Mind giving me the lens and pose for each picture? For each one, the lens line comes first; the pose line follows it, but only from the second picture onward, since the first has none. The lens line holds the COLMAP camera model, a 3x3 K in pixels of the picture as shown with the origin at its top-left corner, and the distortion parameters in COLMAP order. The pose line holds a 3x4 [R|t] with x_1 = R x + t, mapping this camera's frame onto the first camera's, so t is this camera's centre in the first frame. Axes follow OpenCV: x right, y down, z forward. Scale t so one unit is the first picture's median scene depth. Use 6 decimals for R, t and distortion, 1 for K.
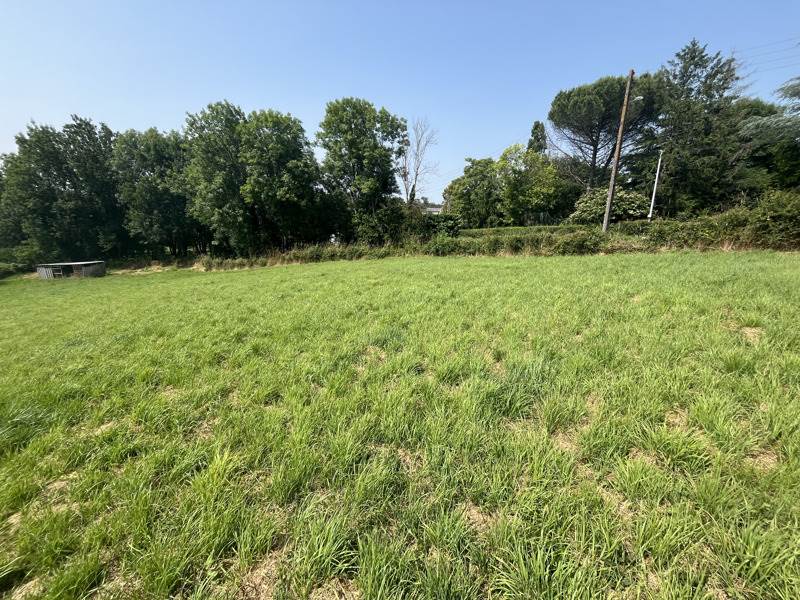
lens RADIAL K [[323.3, 0, 397.1], [0, 323.3, 295.2], [0, 0, 1]] dist [-0.002185, -0.000089]
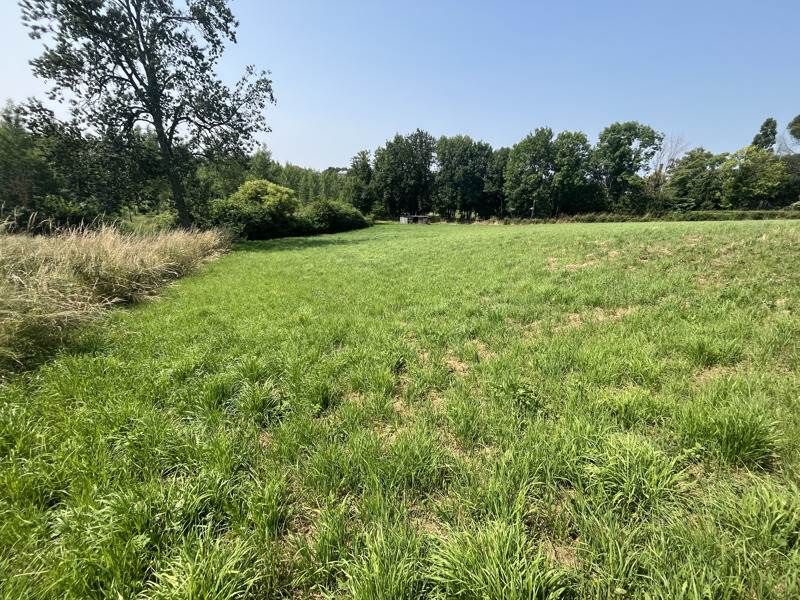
lens RADIAL K [[323.3, 0, 398.8], [0, 323.3, 295.5], [0, 0, 1]] dist [-0.002185, -0.000089]
pose [[0.931009, 0.147800, -0.333732, -1.314872], [-0.126177, 0.988299, 0.085695, 0.599305], [0.342493, -0.037673, 0.938765, -2.252630]]
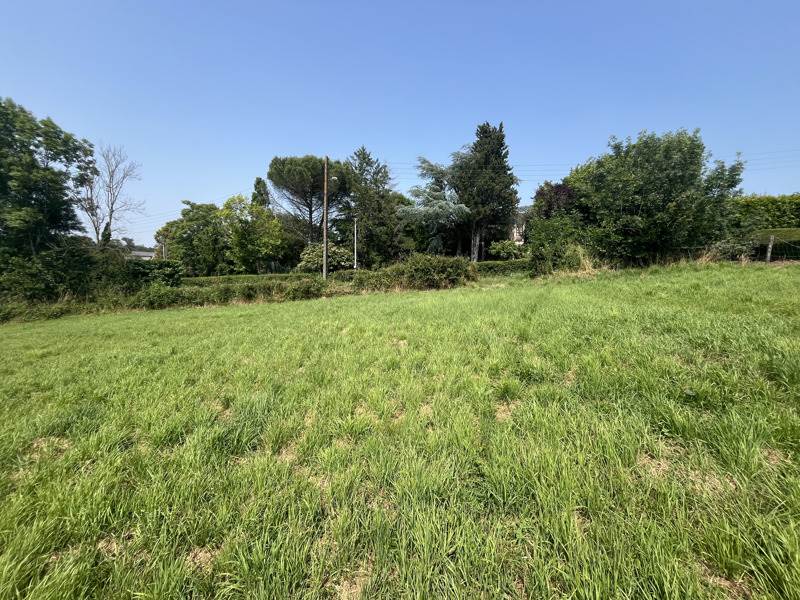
lens RADIAL K [[323.3, 0, 394.3], [0, 323.3, 297.1], [0, 0, 1]] dist [-0.002185, -0.000089]
pose [[0.719921, -0.044249, 0.692644, 0.000798], [0.140303, 0.986641, -0.082797, 0.003325], [-0.679727, 0.156788, 0.716512, -0.020527]]
